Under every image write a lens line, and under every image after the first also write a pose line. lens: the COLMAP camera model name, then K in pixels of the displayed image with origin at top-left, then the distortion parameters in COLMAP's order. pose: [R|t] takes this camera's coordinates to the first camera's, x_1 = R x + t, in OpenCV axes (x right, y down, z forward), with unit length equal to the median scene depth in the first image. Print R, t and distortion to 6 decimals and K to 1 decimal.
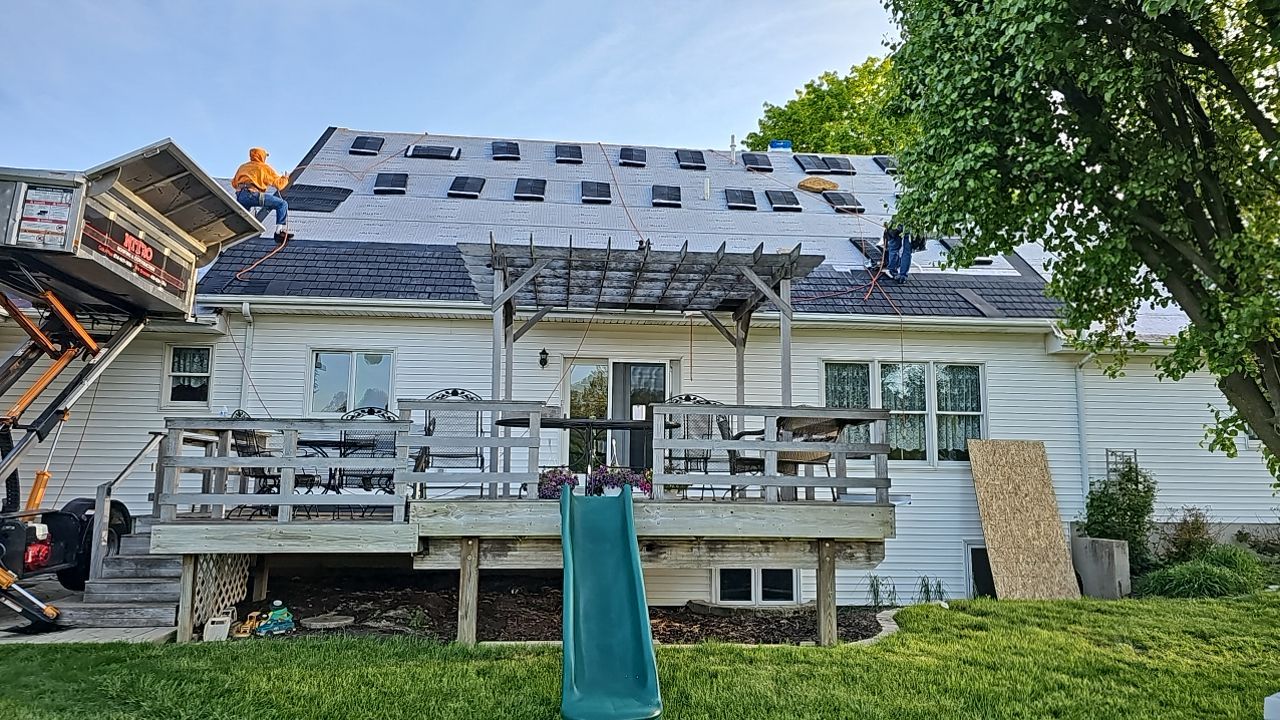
lens RADIAL K [[872.6, 0, 646.5], [0, 872.6, 379.6], [0, 0, 1]] dist [0.083993, -0.098133]
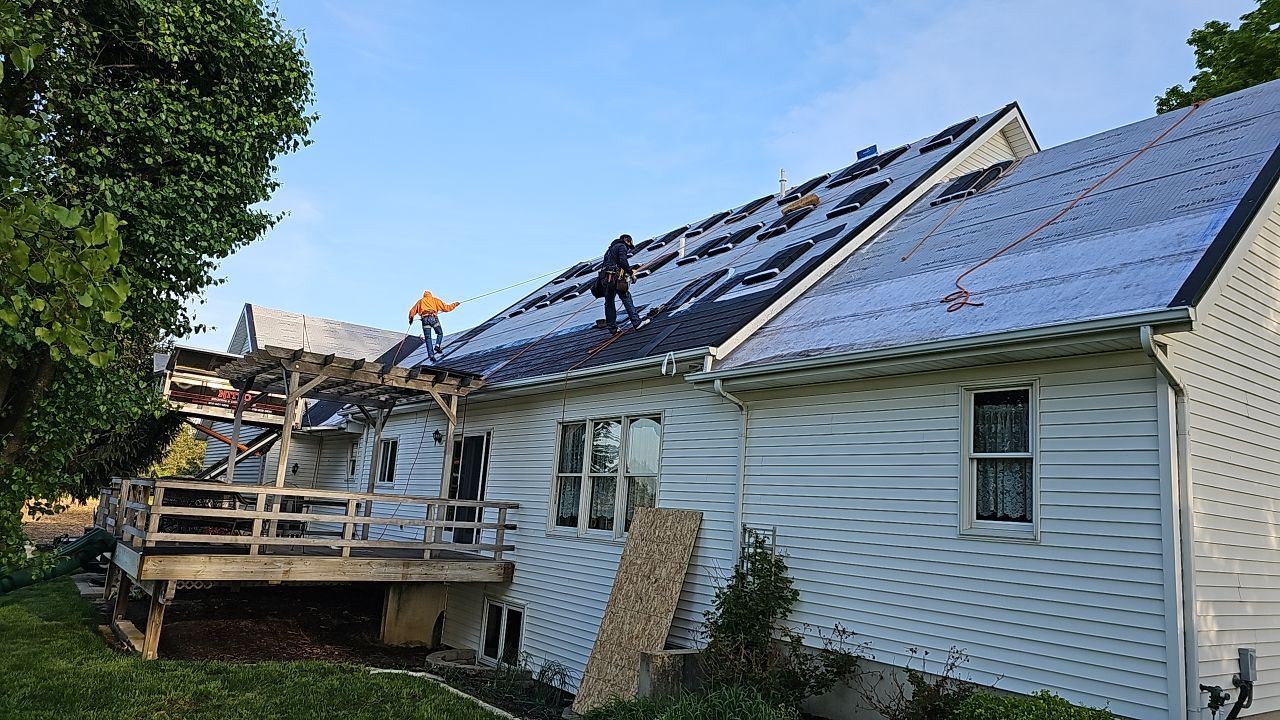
lens RADIAL K [[872.6, 0, 646.5], [0, 872.6, 379.6], [0, 0, 1]] dist [0.083993, -0.098133]
pose [[0.526049, -0.104859, -0.843965, 1.076233], [0.066400, 0.994404, -0.082163, 0.016159], [0.847858, -0.012817, 0.530069, 0.570406]]
